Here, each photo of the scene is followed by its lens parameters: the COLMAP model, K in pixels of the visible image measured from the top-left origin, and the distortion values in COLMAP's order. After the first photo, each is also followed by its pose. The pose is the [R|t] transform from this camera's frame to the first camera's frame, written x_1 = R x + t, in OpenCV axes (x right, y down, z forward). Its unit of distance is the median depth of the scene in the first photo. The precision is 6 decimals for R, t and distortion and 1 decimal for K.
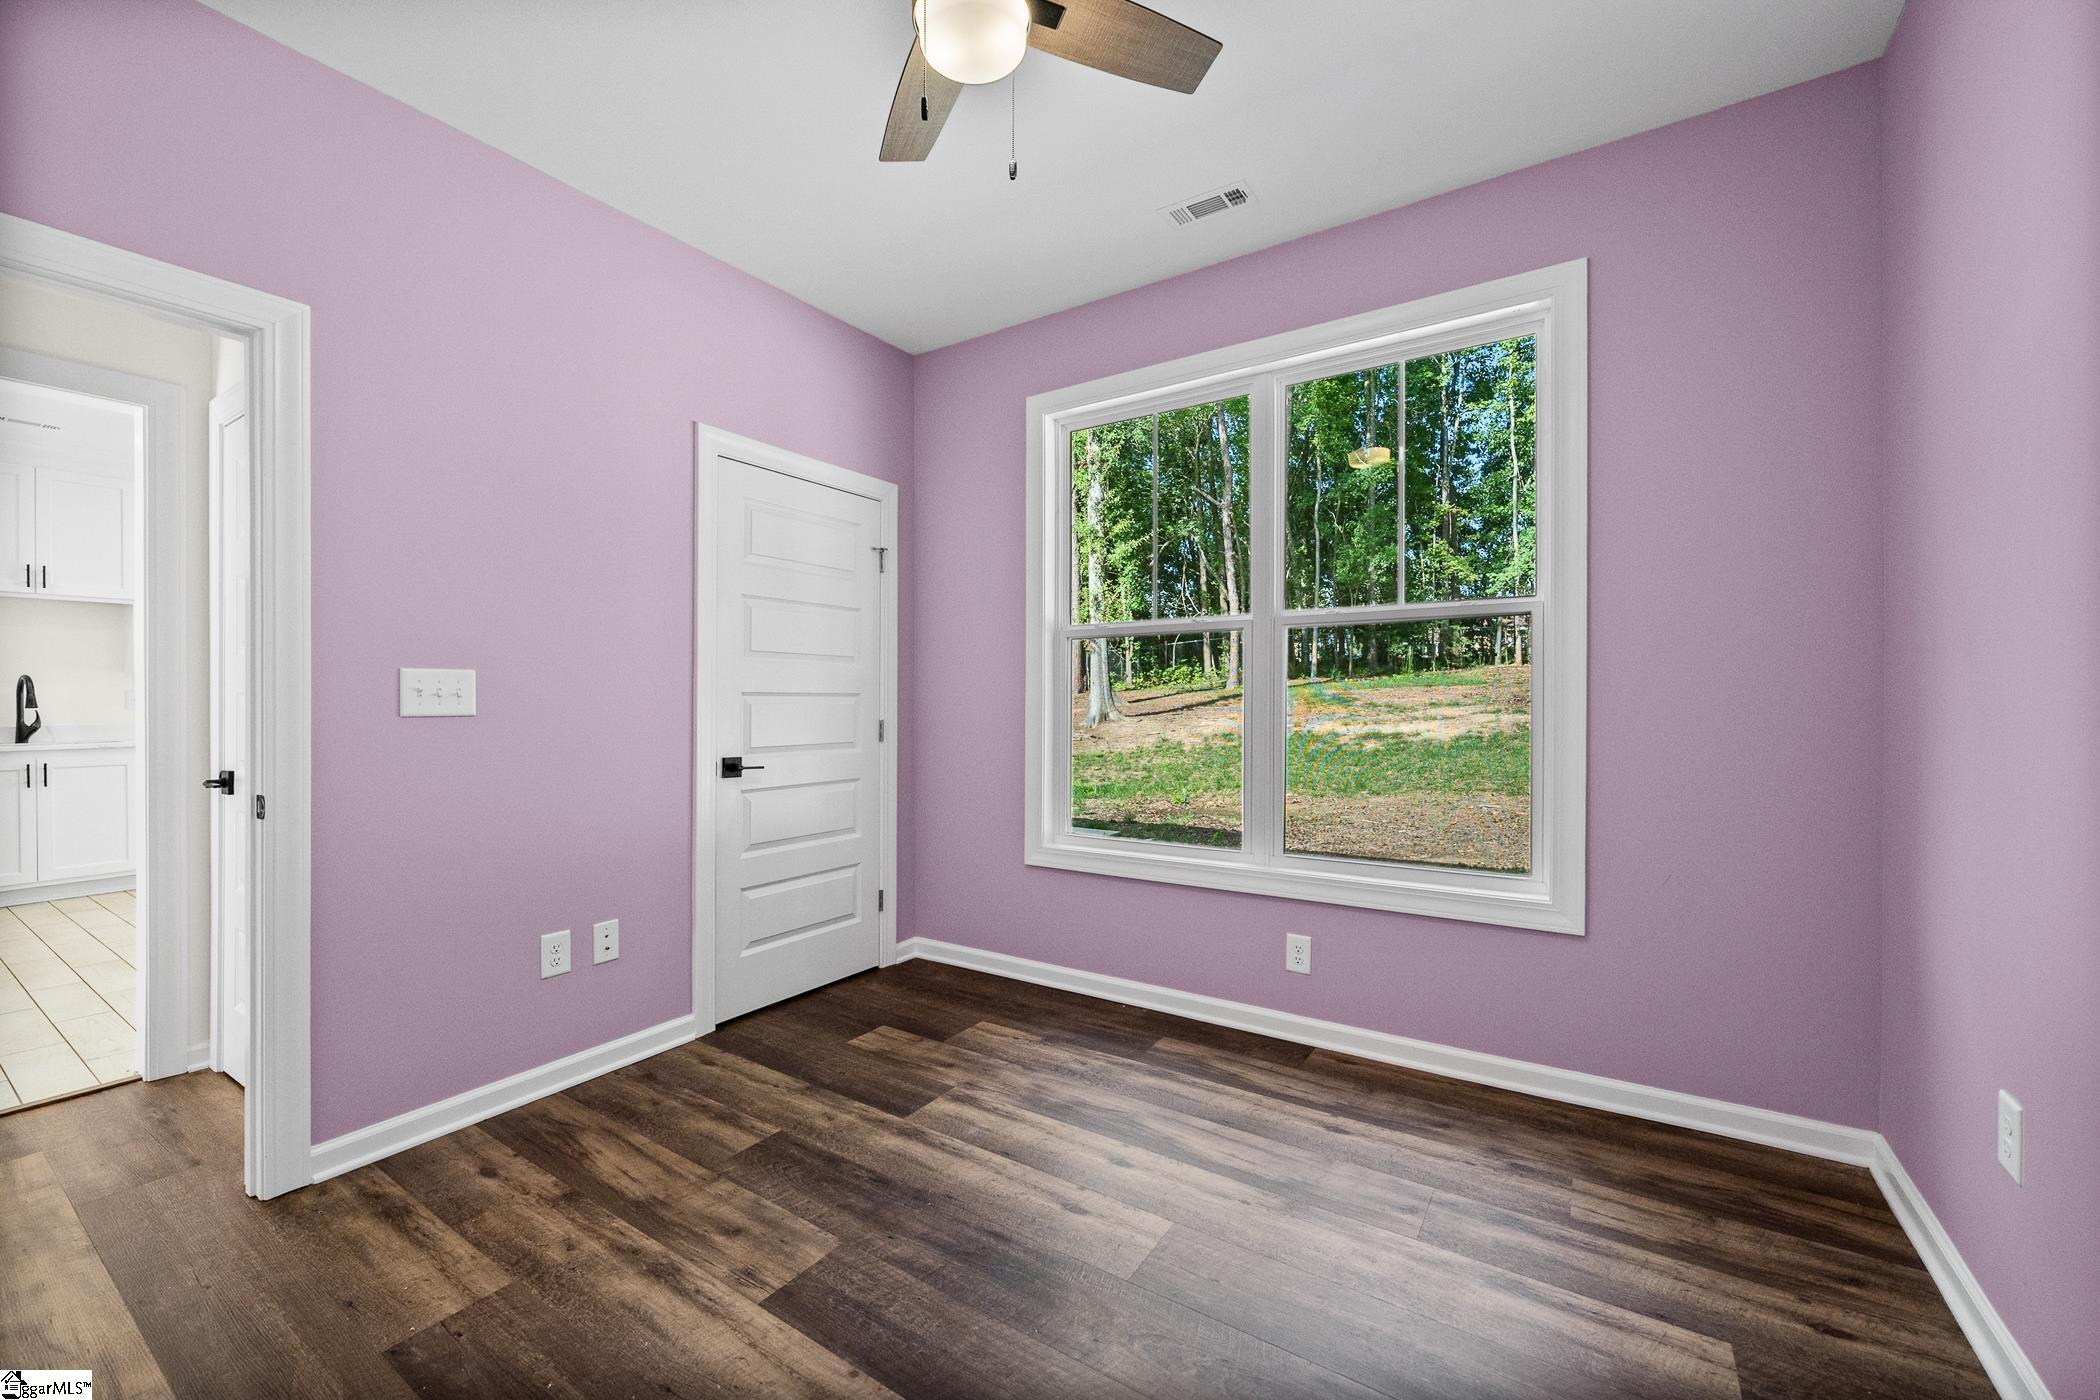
lens RADIAL K [[829.2, 0, 1046.6], [0, 829.2, 701.2], [0, 0, 1]] dist [-0.000991, -0.000233]
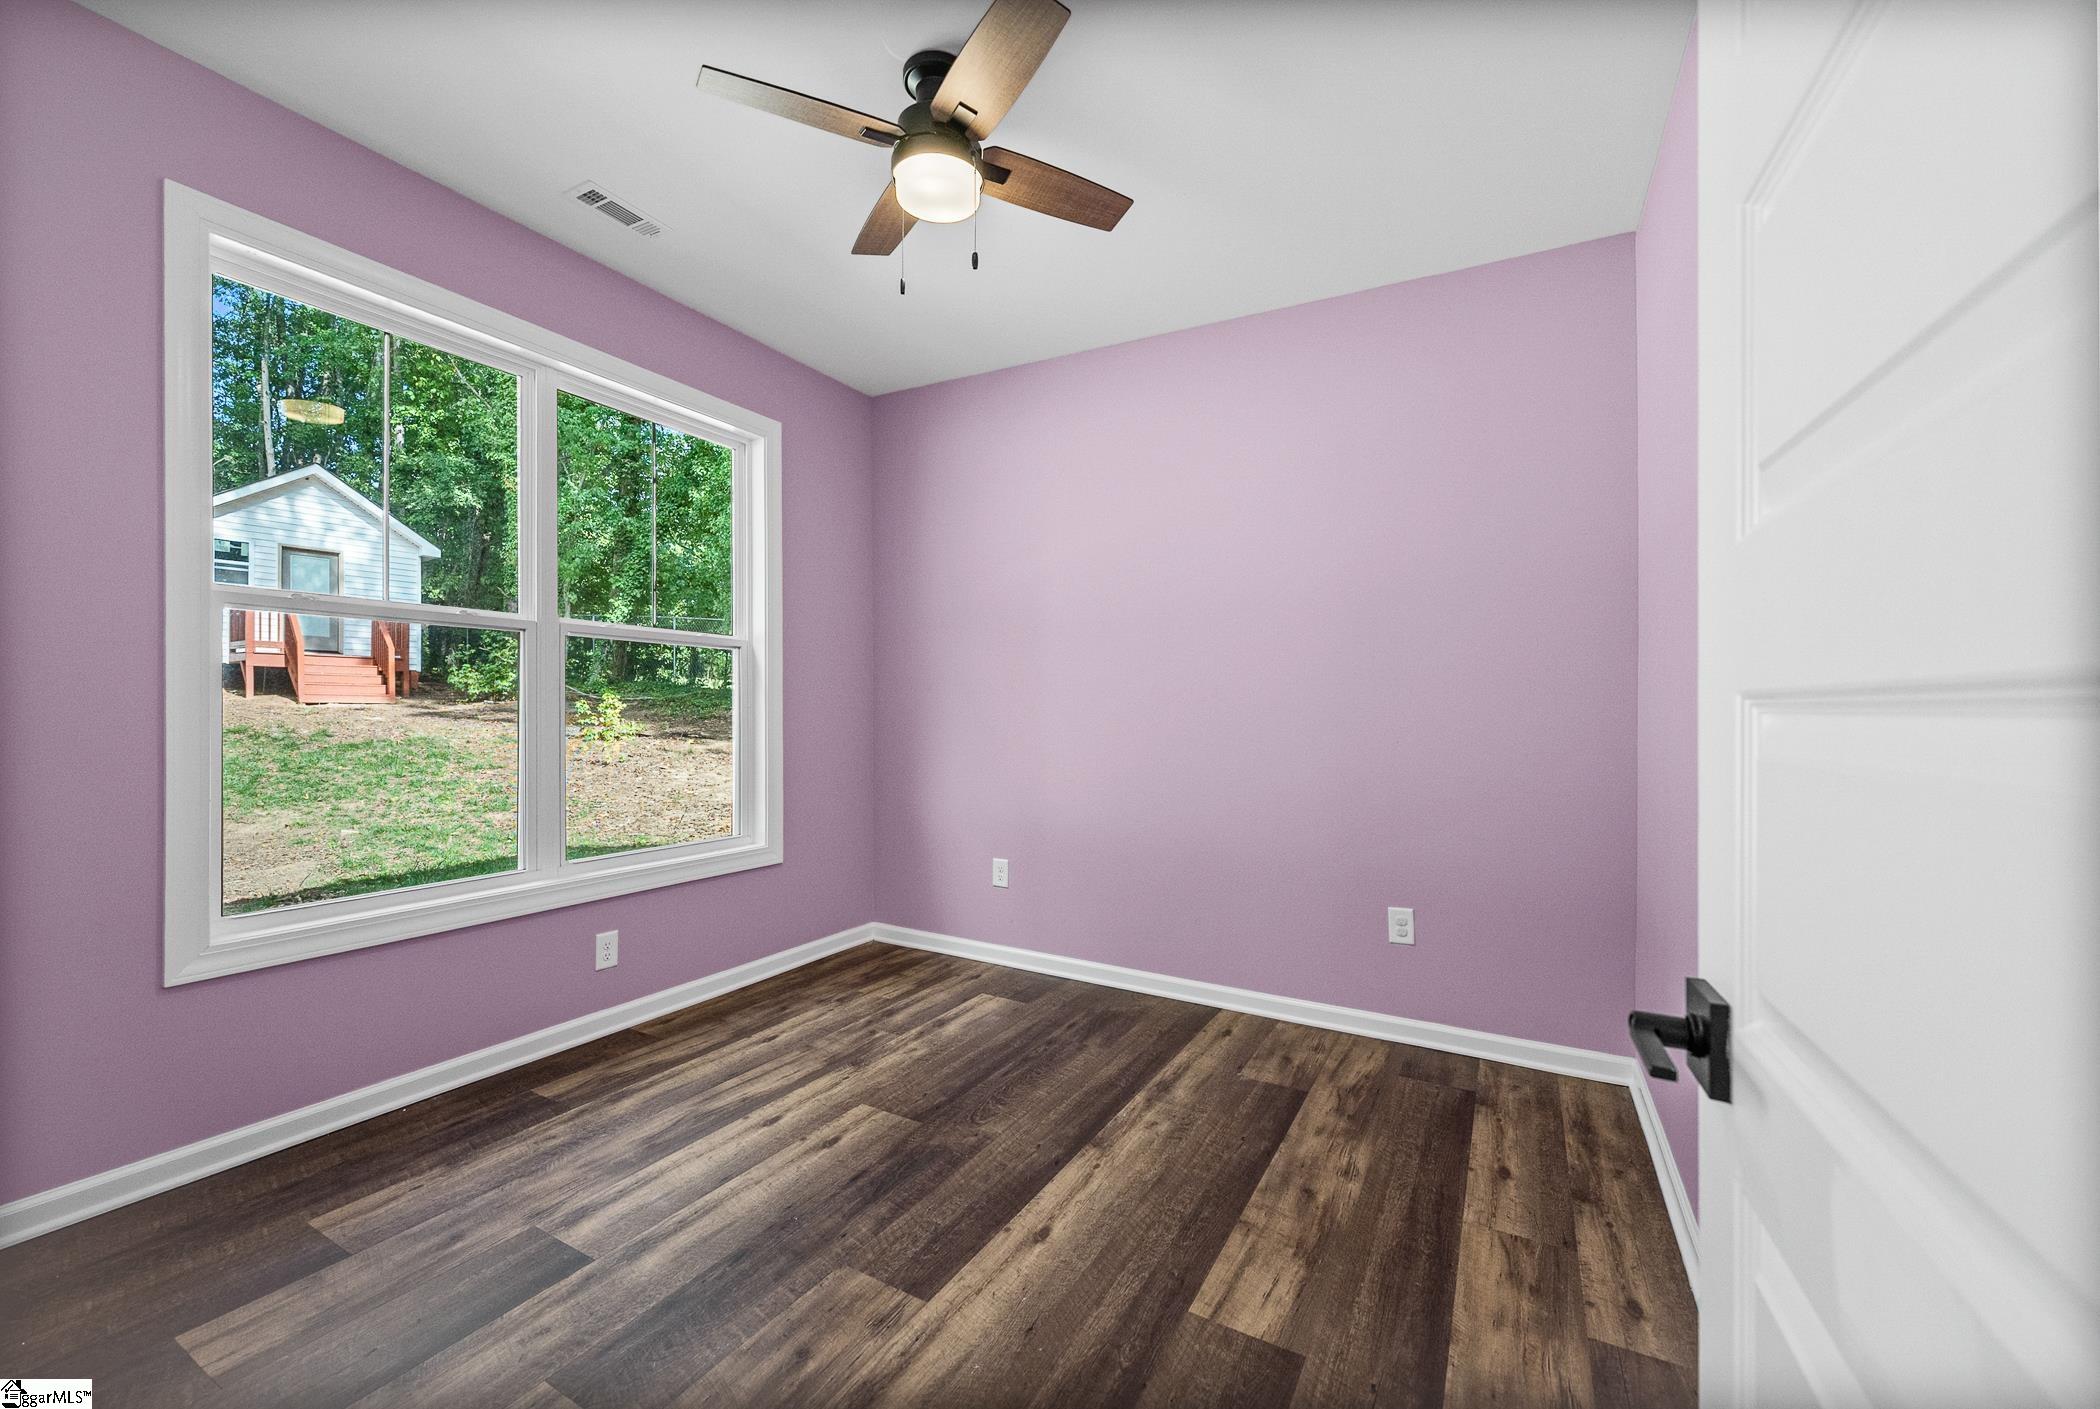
lens RADIAL K [[854.3, 0, 1021.8], [0, 854.3, 701.1], [0, 0, 1]] dist [0.001805, 0.000137]
pose [[-0.062851, 0.012790, 0.997941, -0.980598], [-0.009776, 0.999862, -0.013430, -0.001214], [-0.997975, -0.010600, -0.062717, 0.661261]]
